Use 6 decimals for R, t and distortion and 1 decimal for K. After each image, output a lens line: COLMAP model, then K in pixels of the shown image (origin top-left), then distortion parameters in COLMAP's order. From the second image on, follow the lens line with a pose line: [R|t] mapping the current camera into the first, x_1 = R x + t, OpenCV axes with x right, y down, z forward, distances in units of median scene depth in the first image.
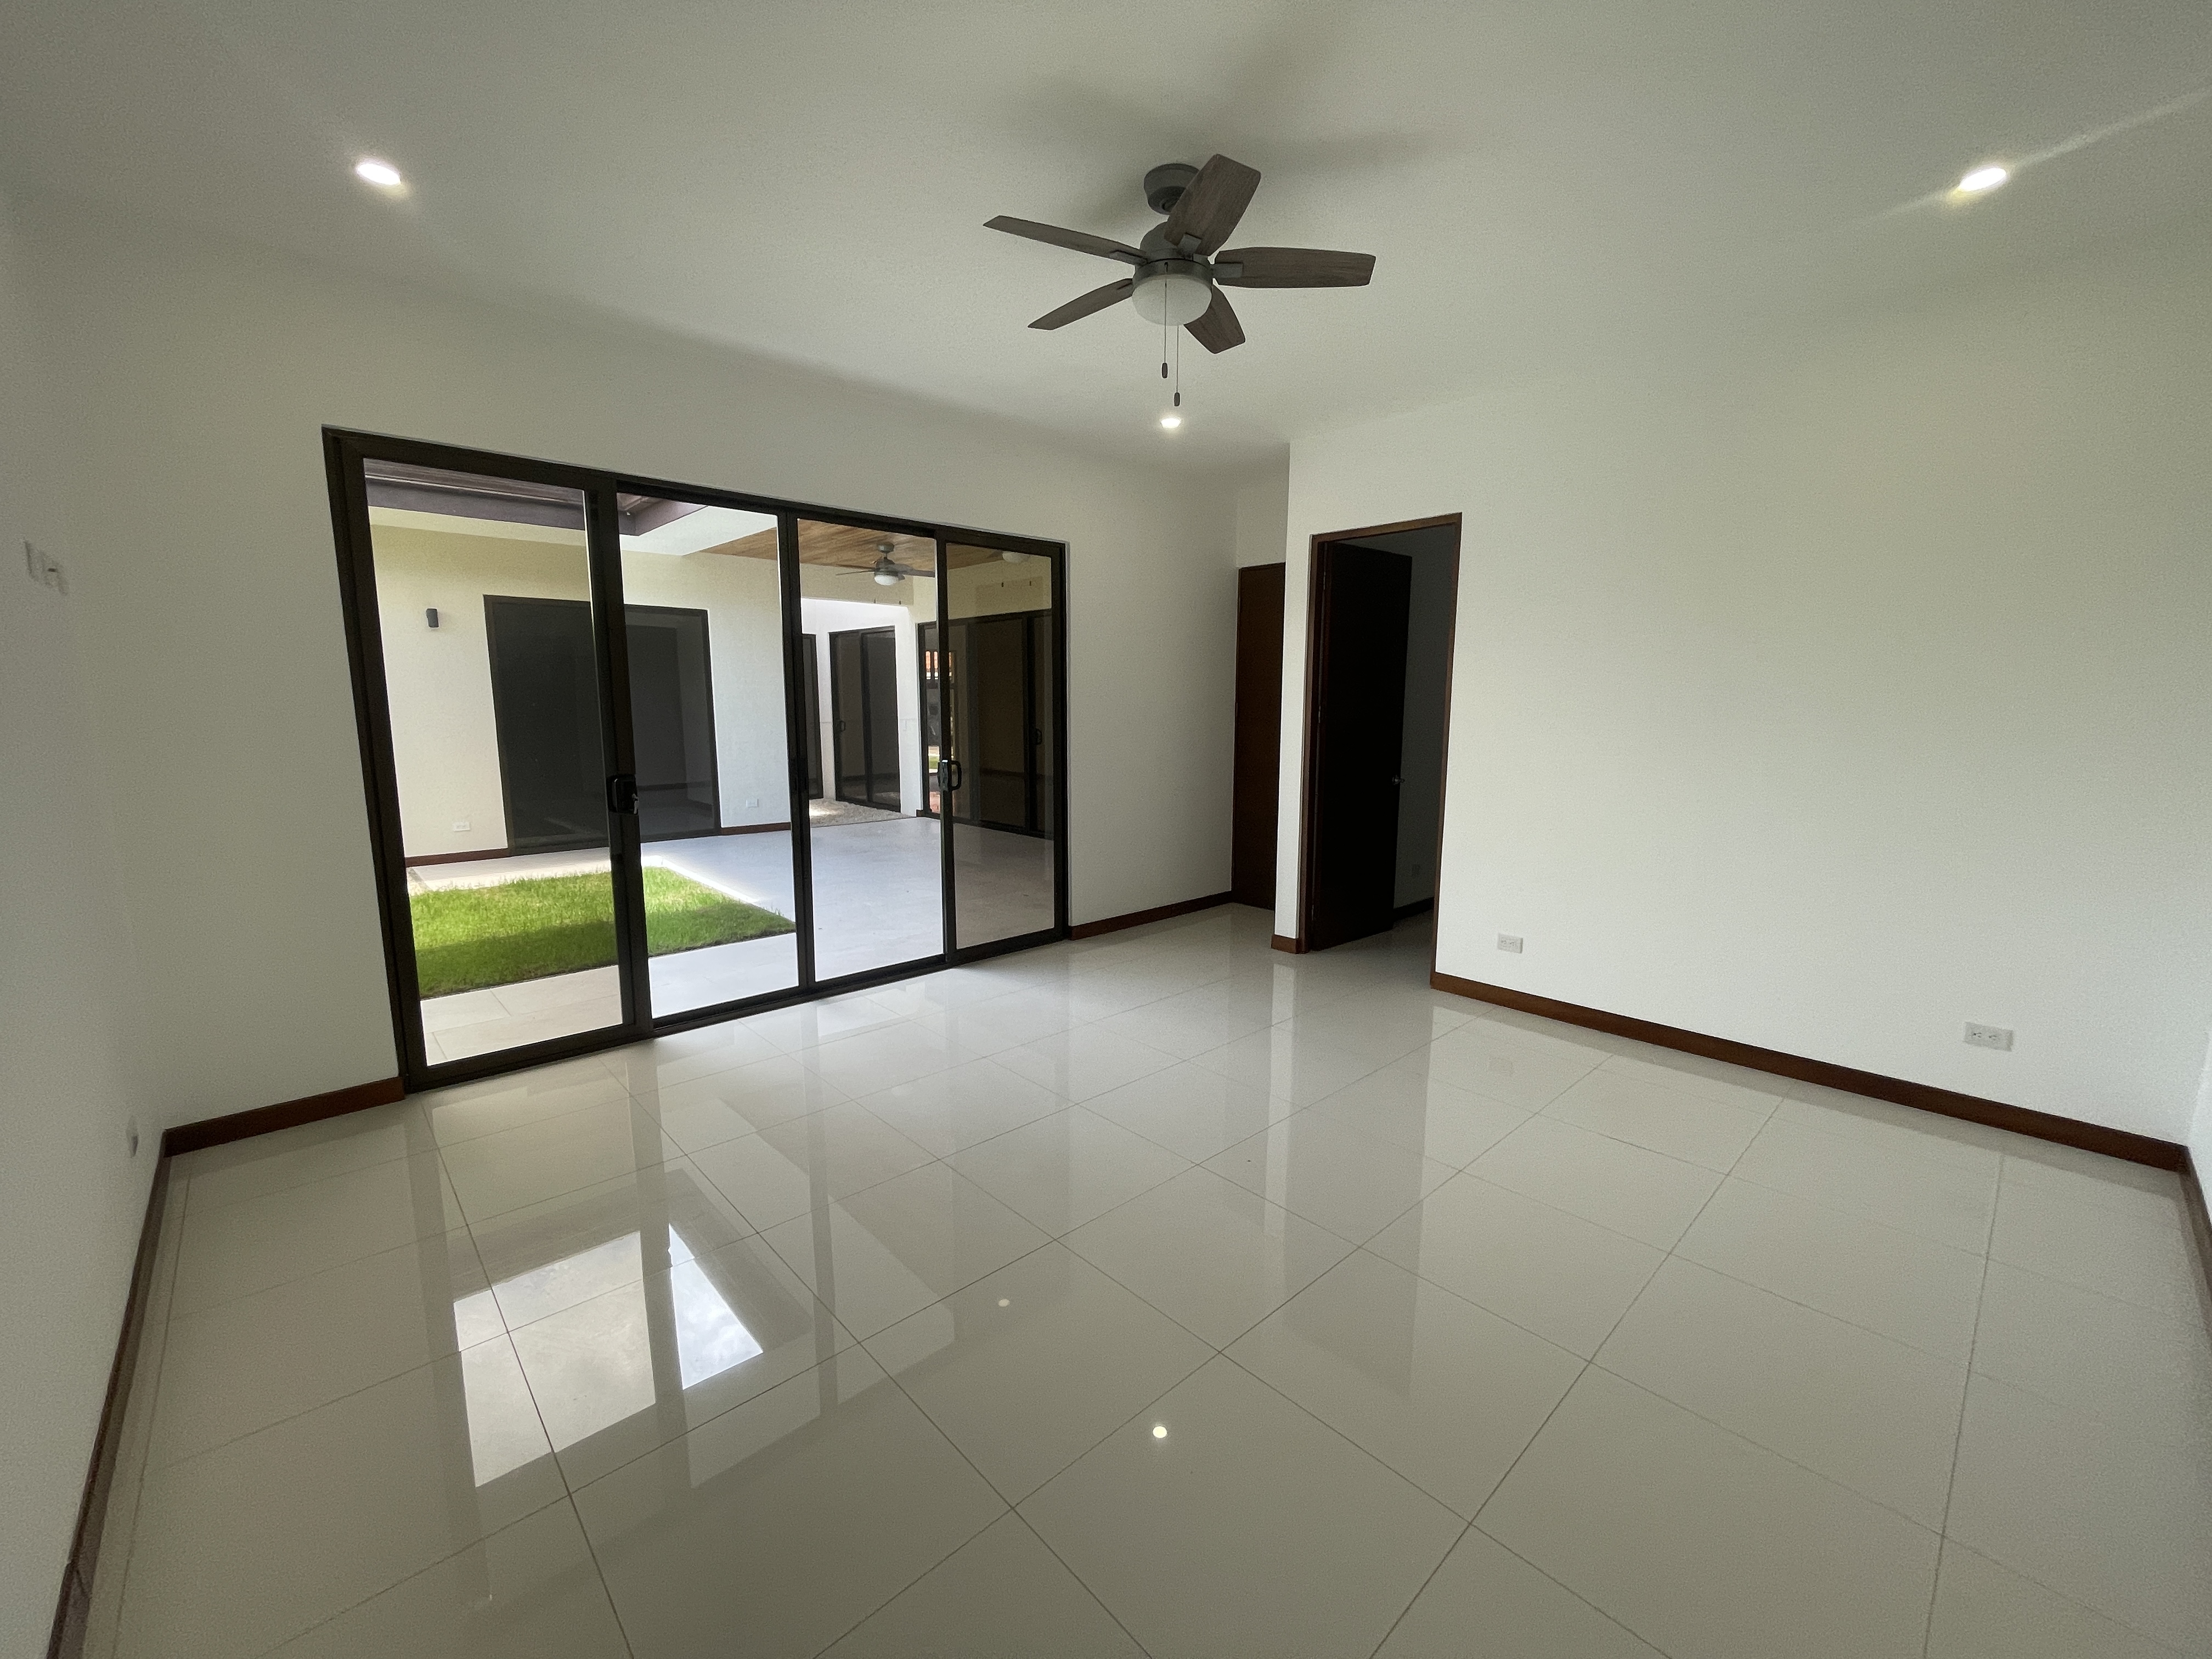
lens RADIAL K [[894.1, 0, 1113.0], [0, 894.1, 833.5], [0, 0, 1]] dist [-0.003961, -0.000230]
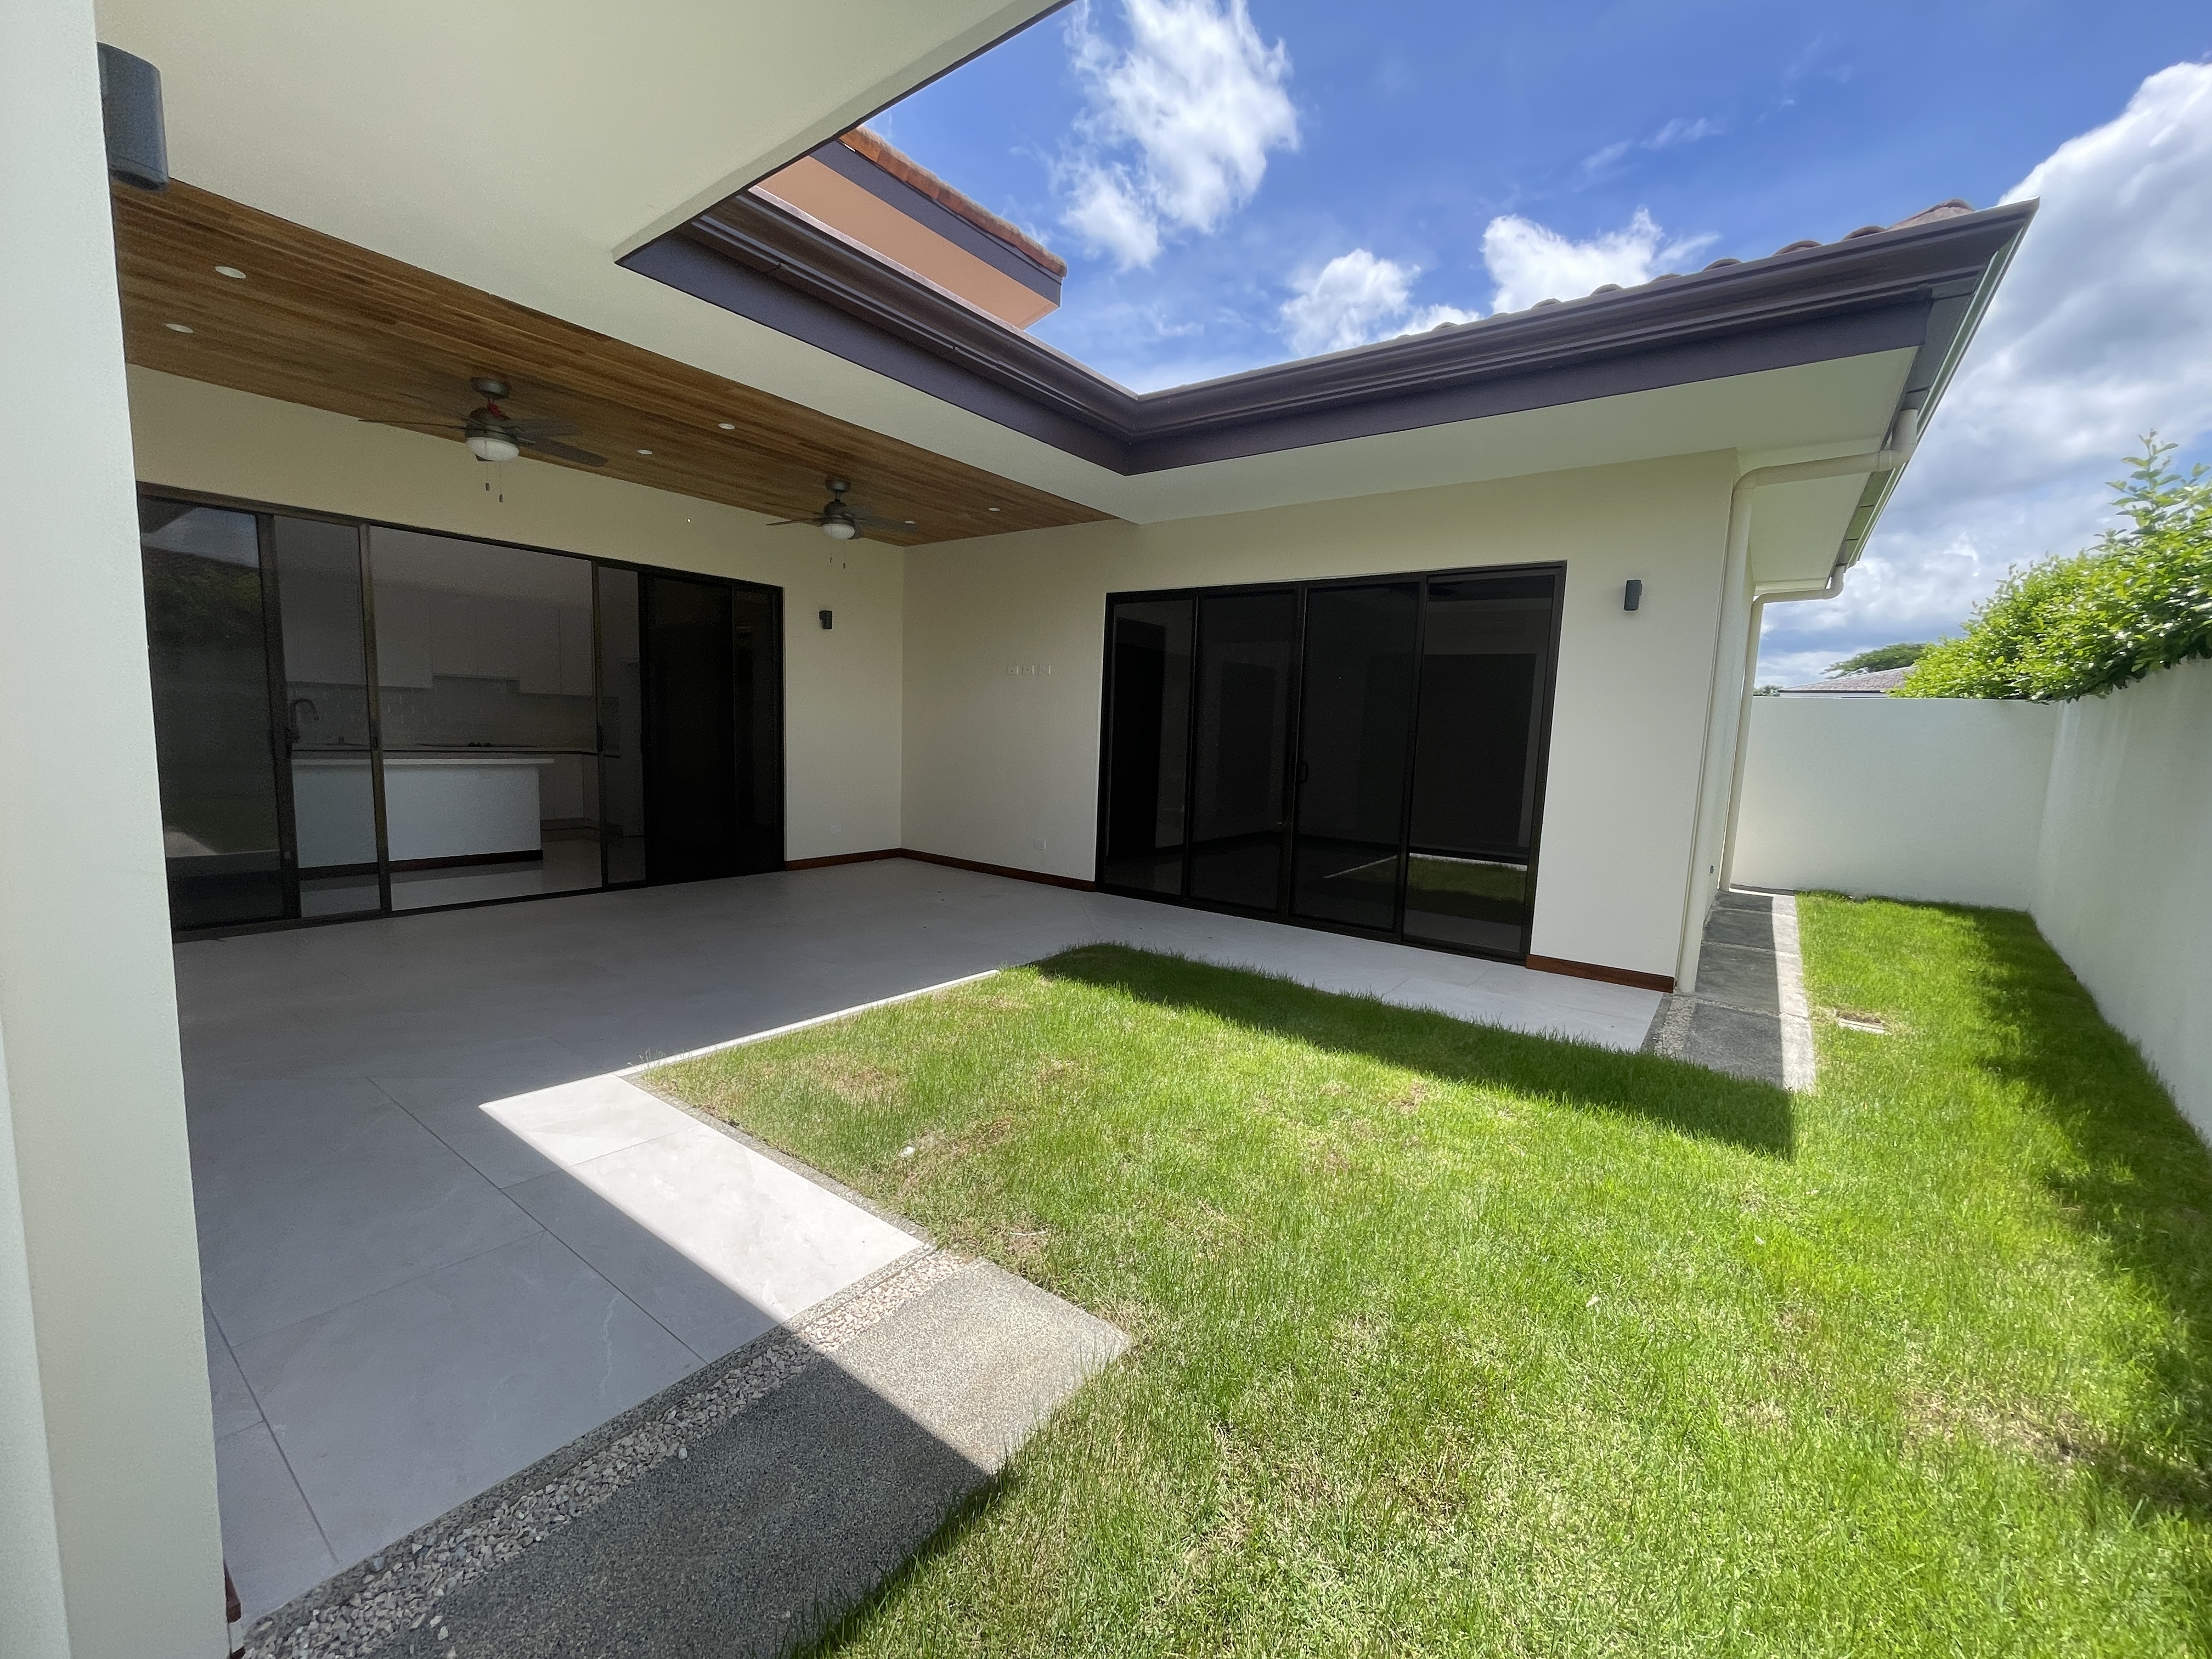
lens RADIAL K [[914.2, 0, 1103.0], [0, 914.2, 836.1], [0, 0, 1]] dist [0.000003, -0.000044]
pose [[-0.183818, -0.128311, 0.974550, -1.134070], [0.107832, 0.982828, 0.149740, -0.136642], [-0.977028, 0.132613, -0.166826, 1.008954]]
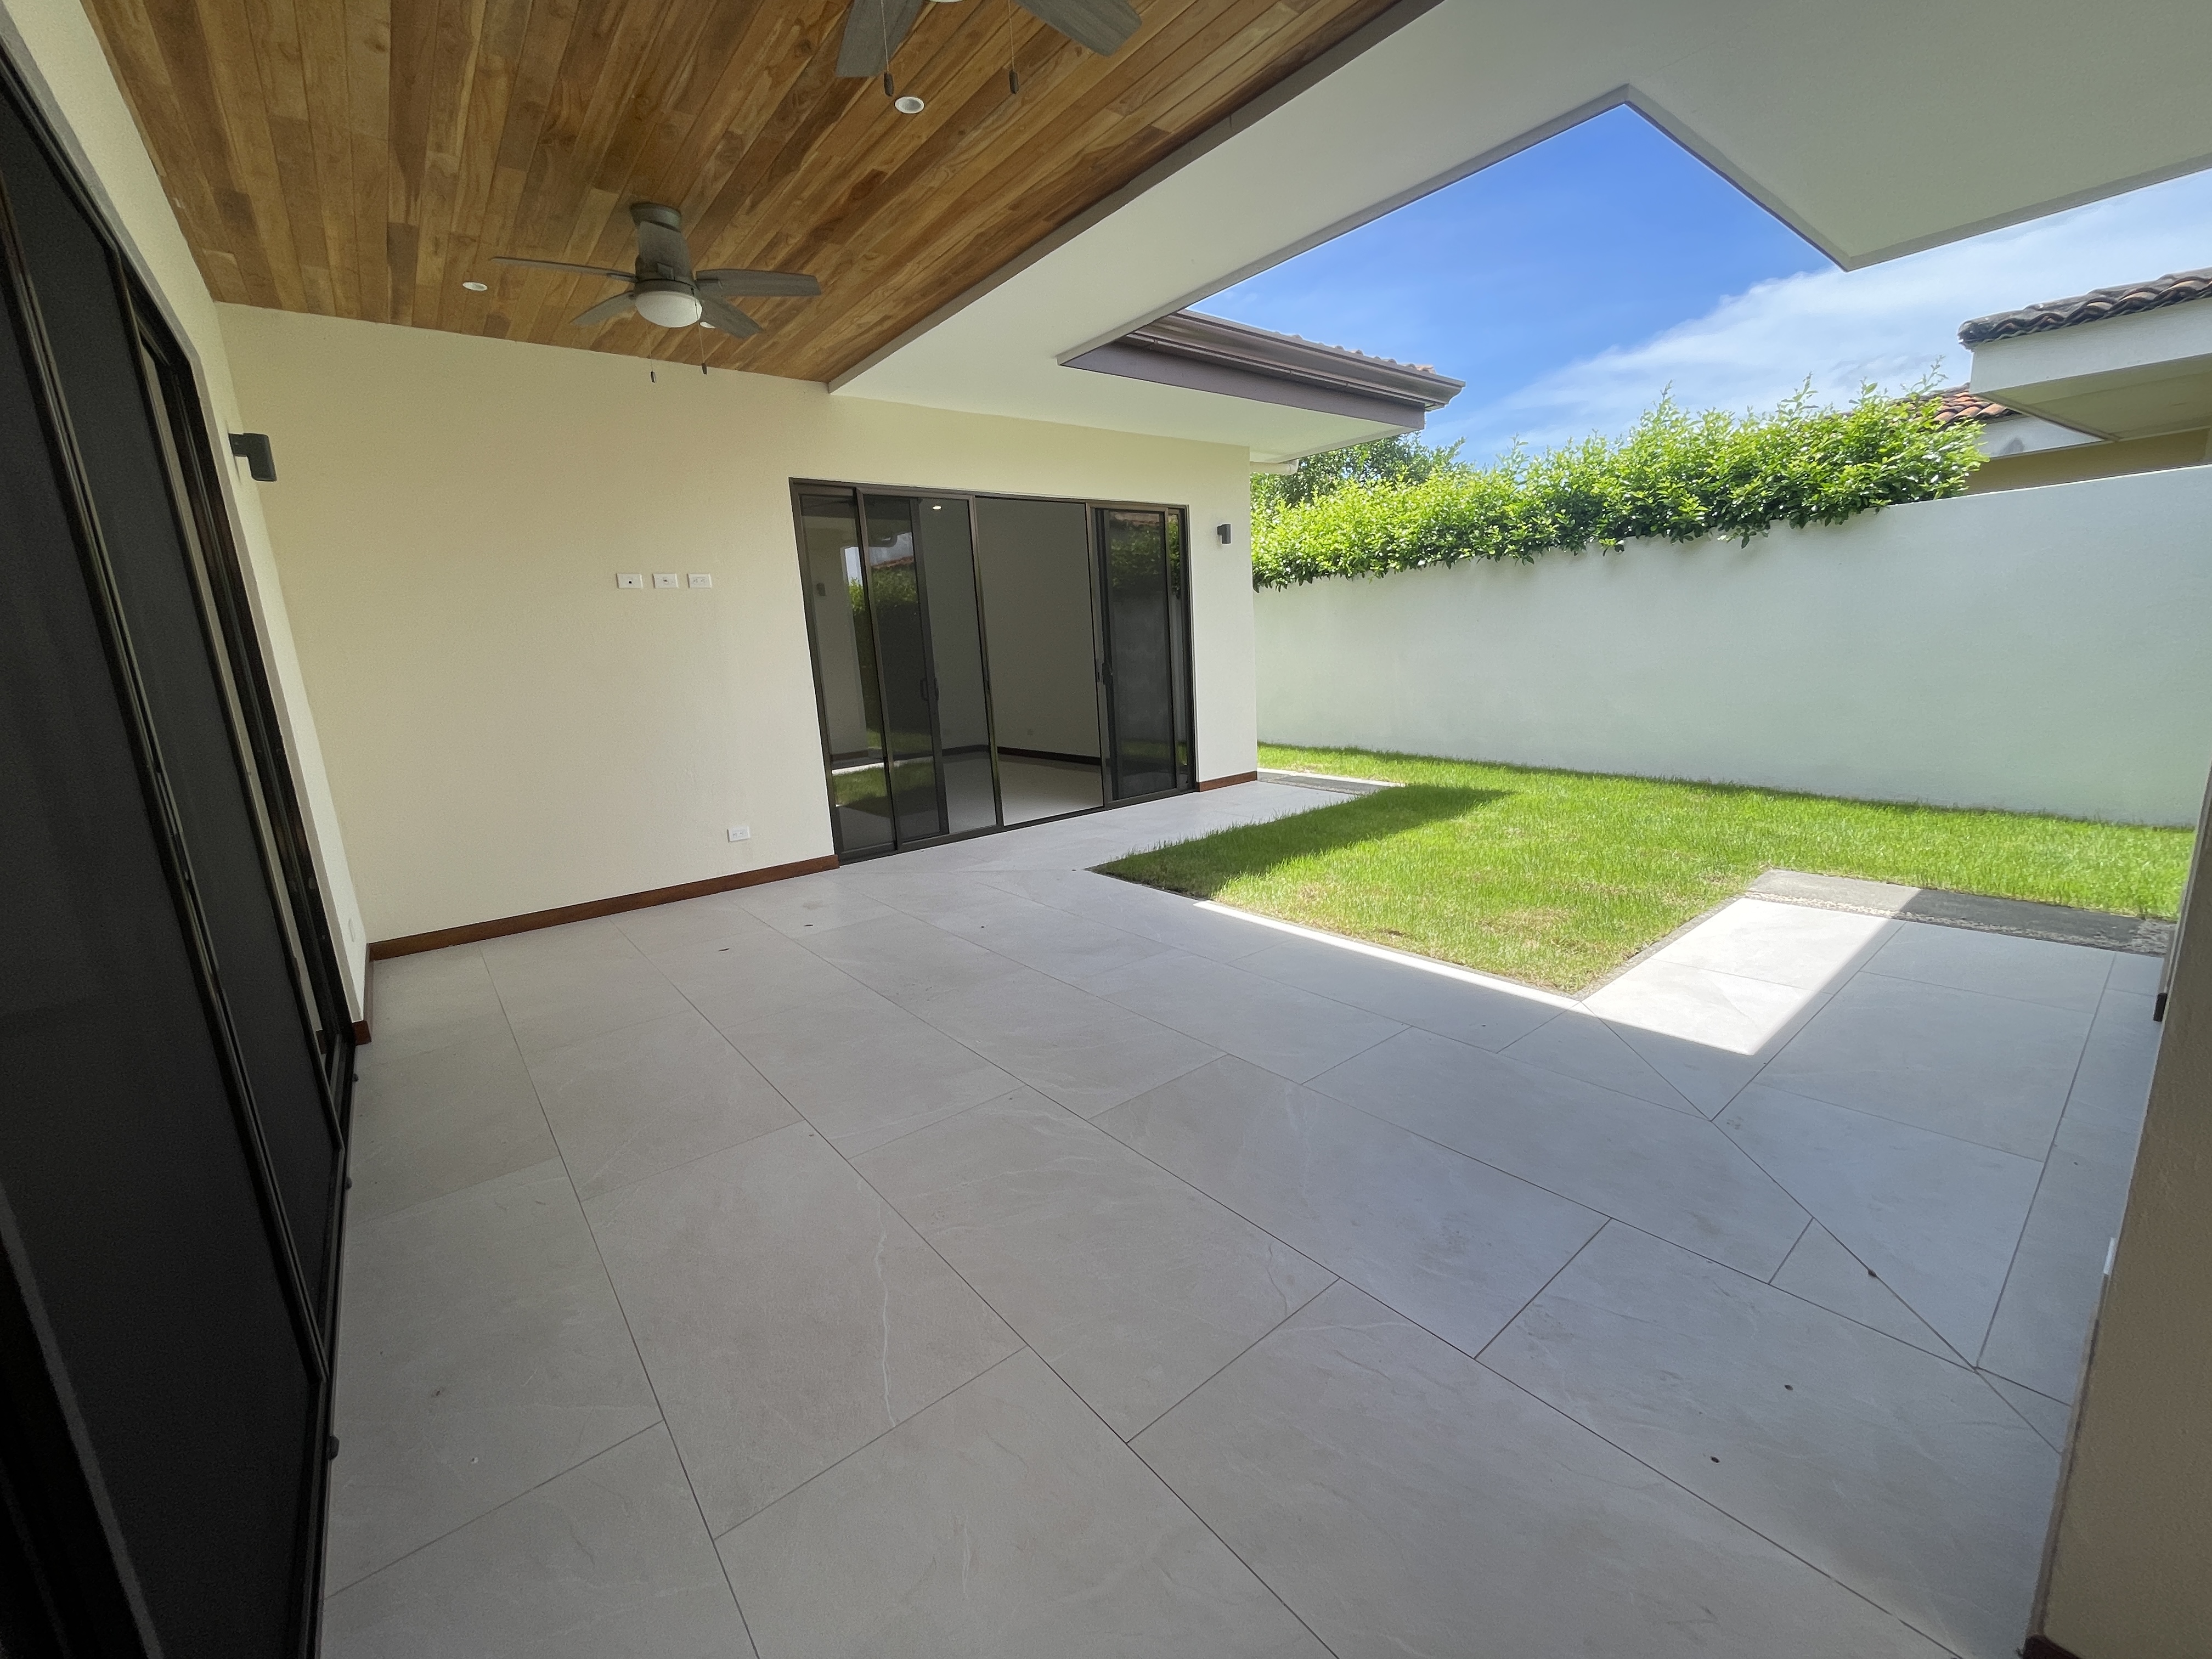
lens RADIAL K [[893.8, 0, 1106.0], [0, 893.8, 829.5], [0, 0, 1]] dist [-0.001632, 0.000078]
pose [[-0.995835, 0.034286, 0.084485, -0.388698], [0.061851, 0.934830, 0.349668, -0.223811], [-0.066990, 0.353437, -0.933057, 1.628213]]
